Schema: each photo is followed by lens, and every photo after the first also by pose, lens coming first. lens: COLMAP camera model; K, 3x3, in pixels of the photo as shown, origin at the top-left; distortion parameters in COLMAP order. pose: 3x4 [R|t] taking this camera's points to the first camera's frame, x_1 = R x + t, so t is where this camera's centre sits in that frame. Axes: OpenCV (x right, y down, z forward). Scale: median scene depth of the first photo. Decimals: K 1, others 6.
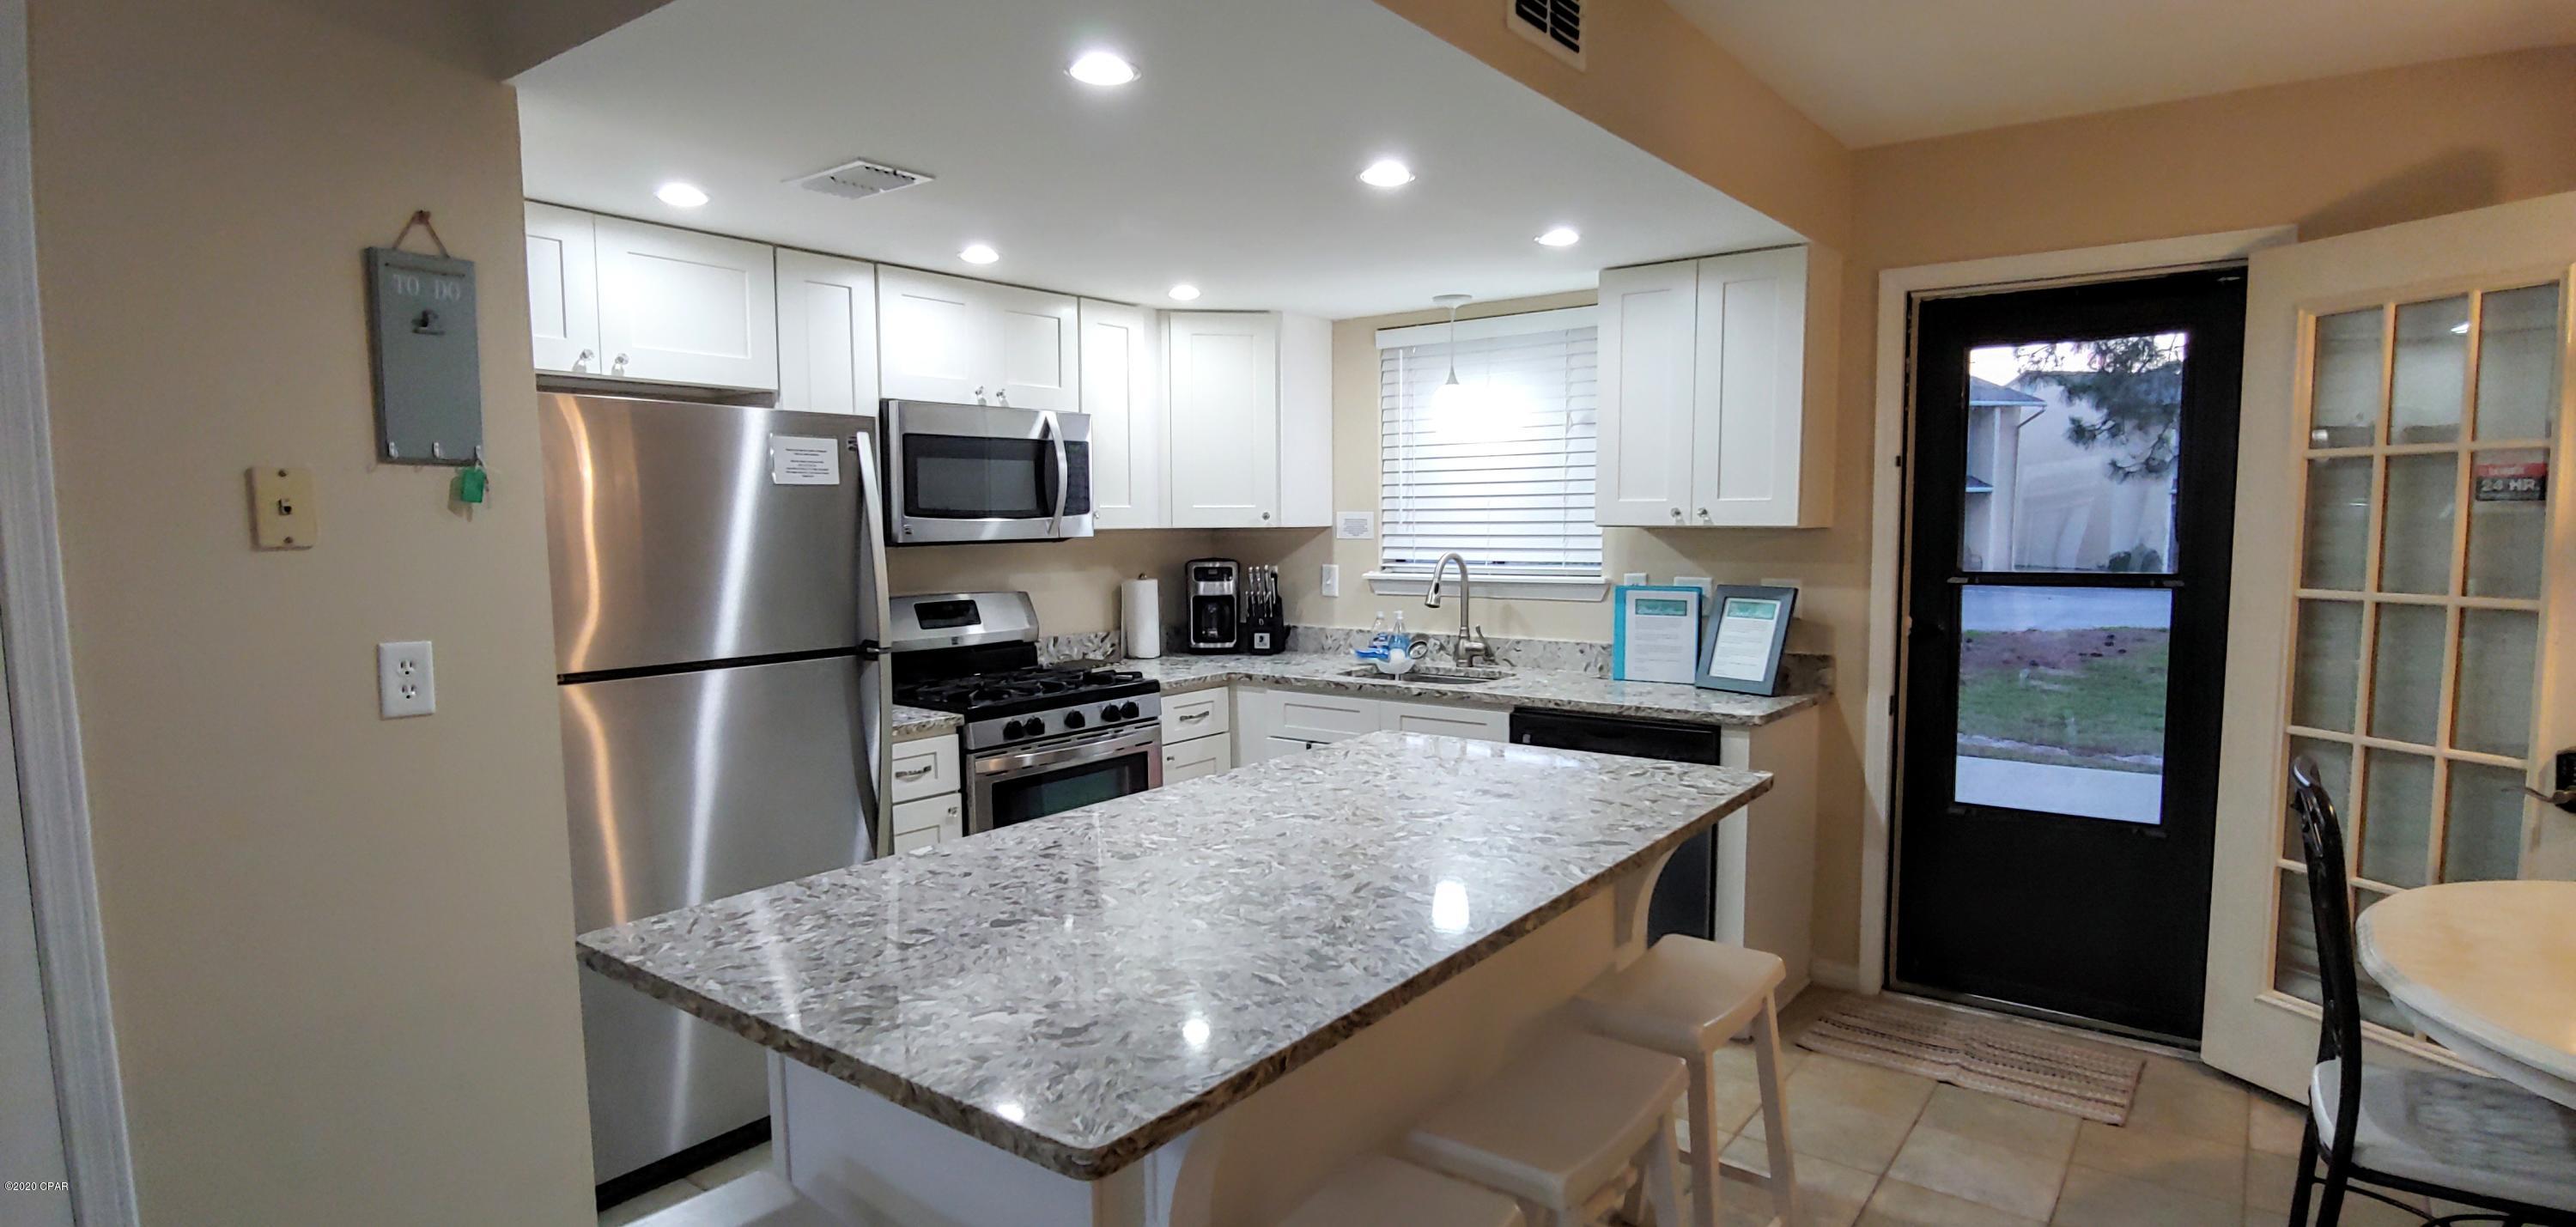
lens RADIAL K [[1292.2, 0, 1281.7], [0, 1292.2, 637.2], [0, 0, 1]] dist [-0.012375, -0.002734]
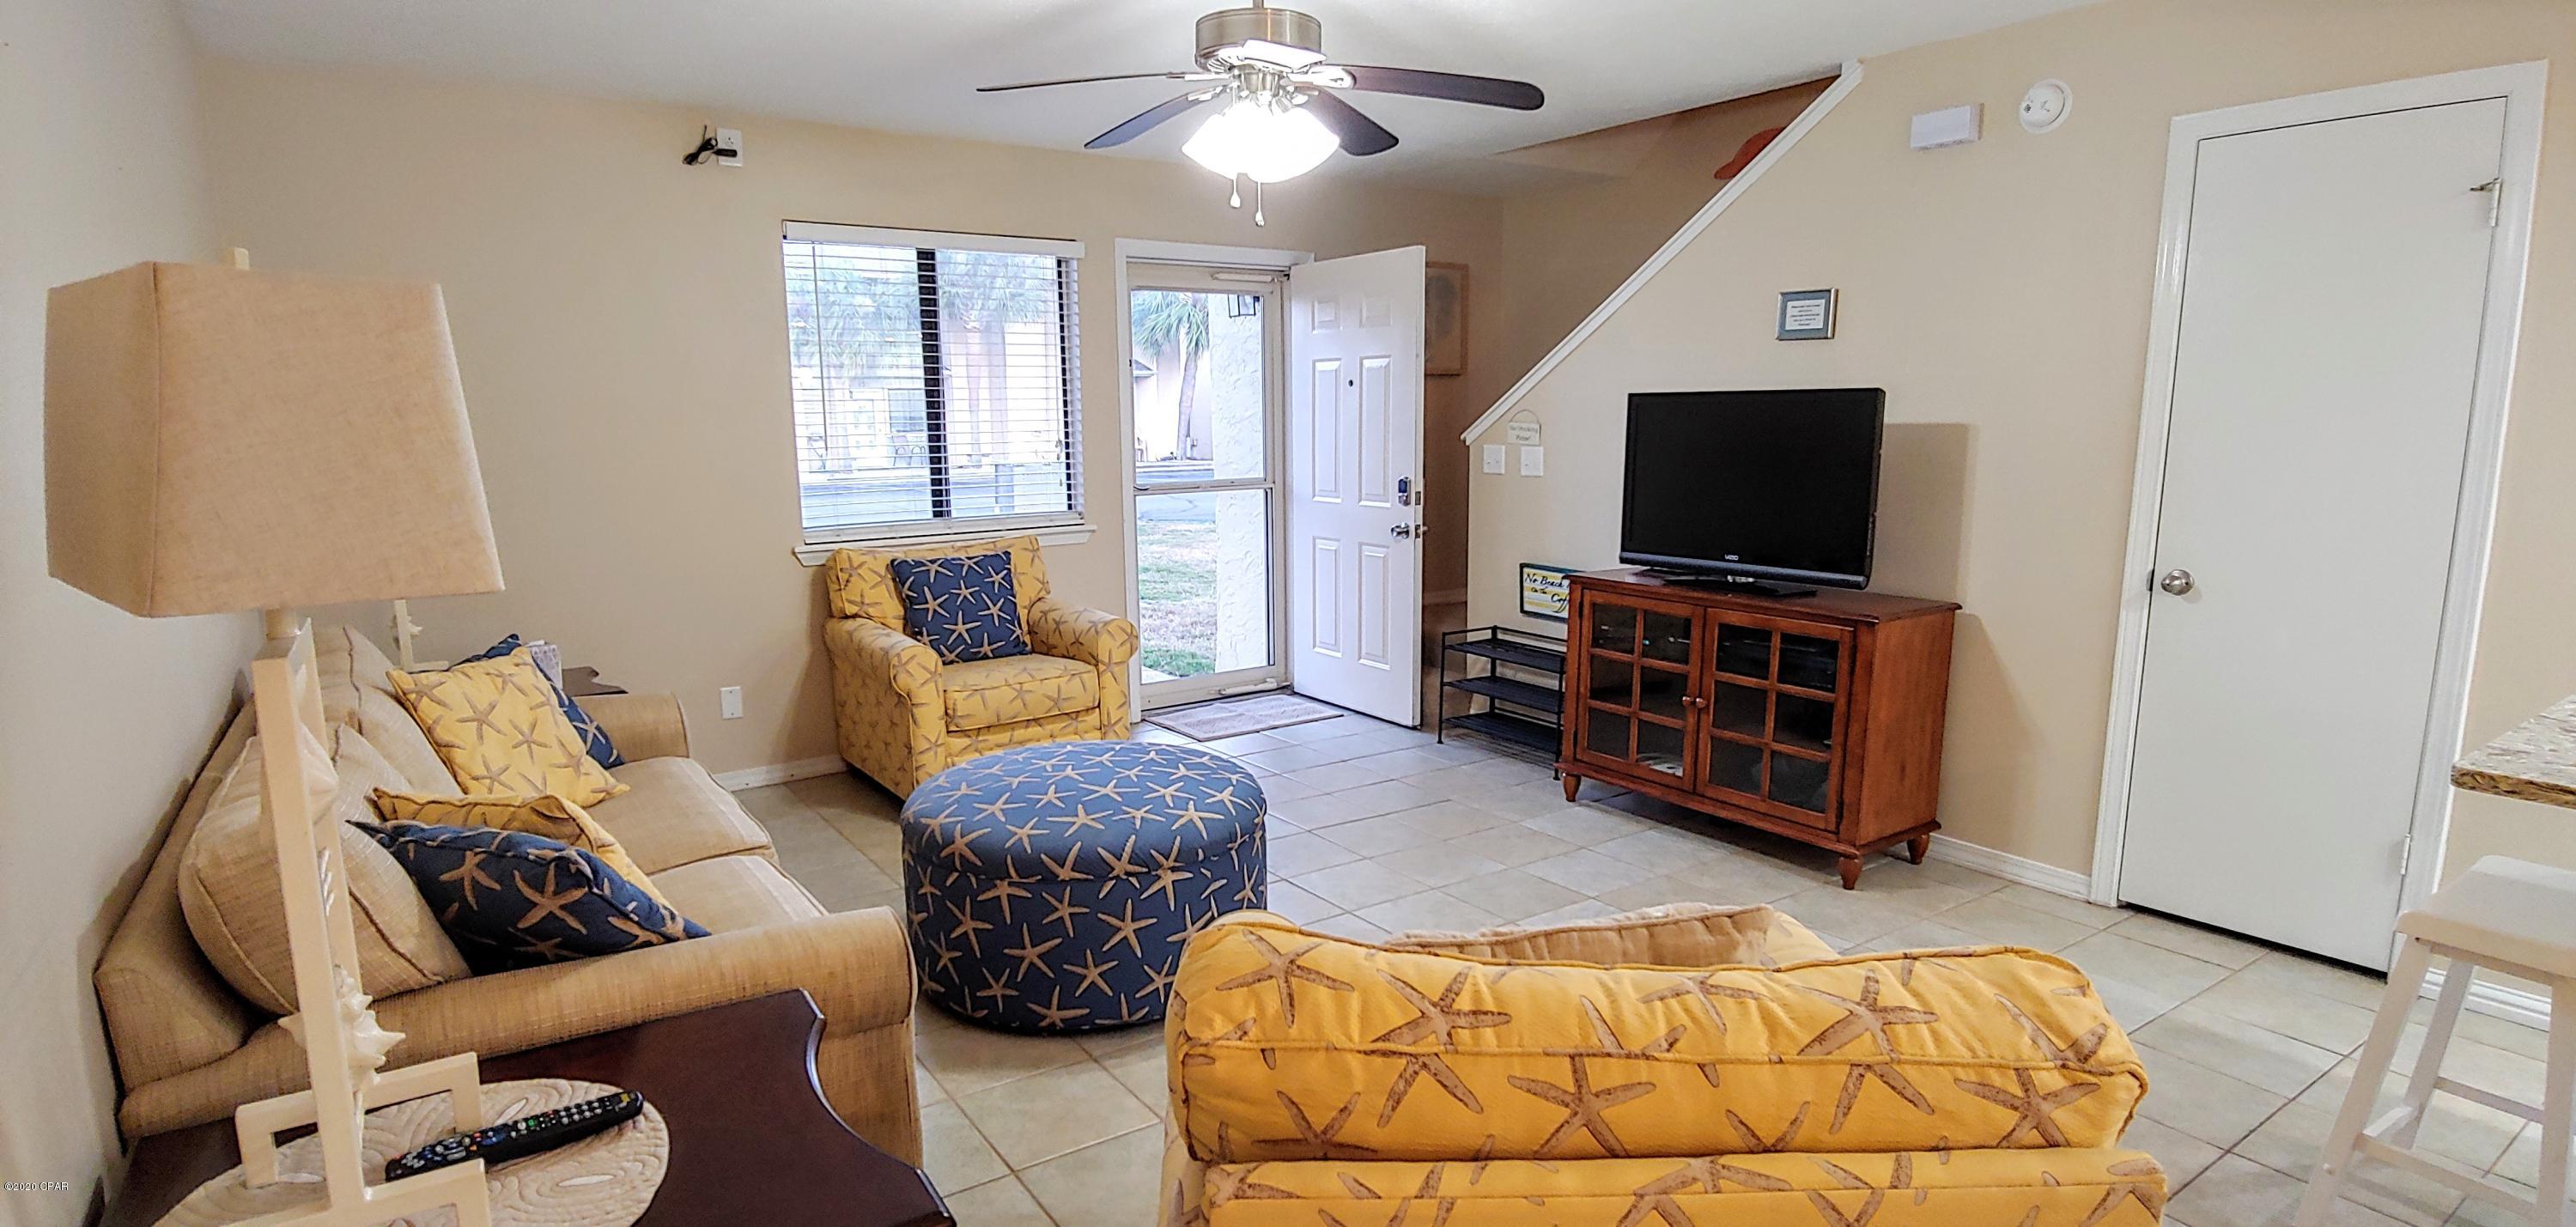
lens RADIAL K [[1292.2, 0, 1292.6], [0, 1292.2, 626.2], [0, 0, 1]] dist [-0.012375, -0.002734]
pose [[-0.296948, 0.164849, -0.940557, 0.512868], [-0.080767, 0.977120, 0.196757, 0.006193], [0.951472, 0.134392, -0.276839, 0.004651]]
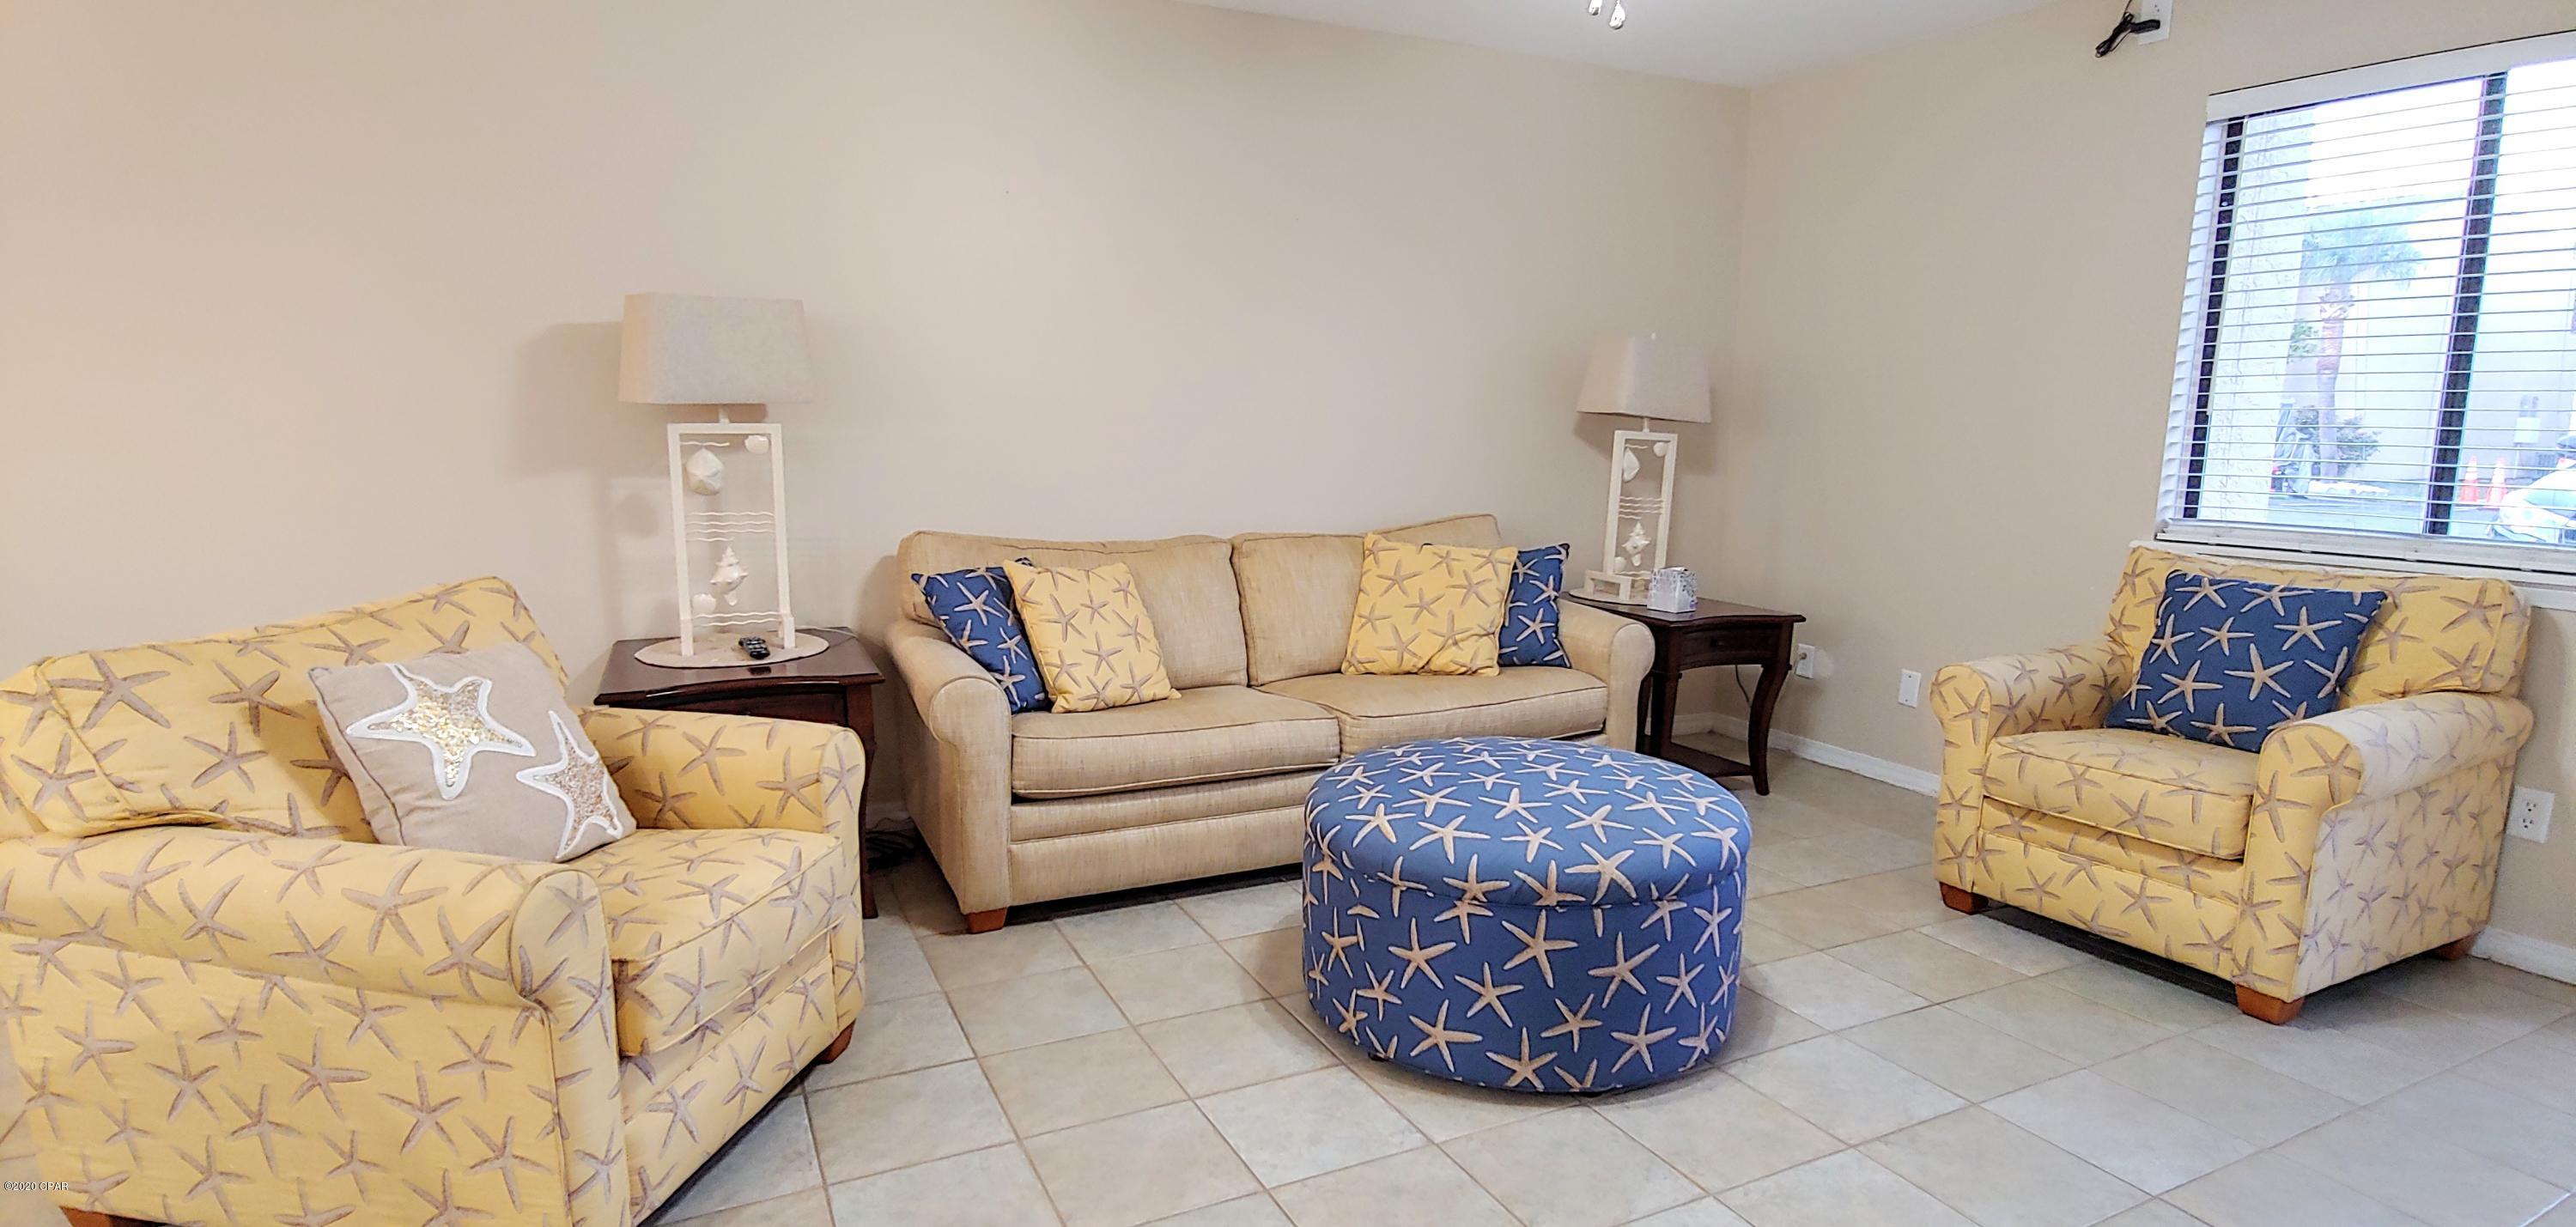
lens RADIAL K [[1292.2, 0, 1286.6], [0, 1292.2, 649.9], [0, 0, 1]] dist [-0.012375, -0.002734]
pose [[-0.894845, -0.080443, 0.439068, -0.439884], [0.039699, 0.965387, 0.257781, 0.027284], [-0.444607, 0.248105, -0.860679, 0.306430]]
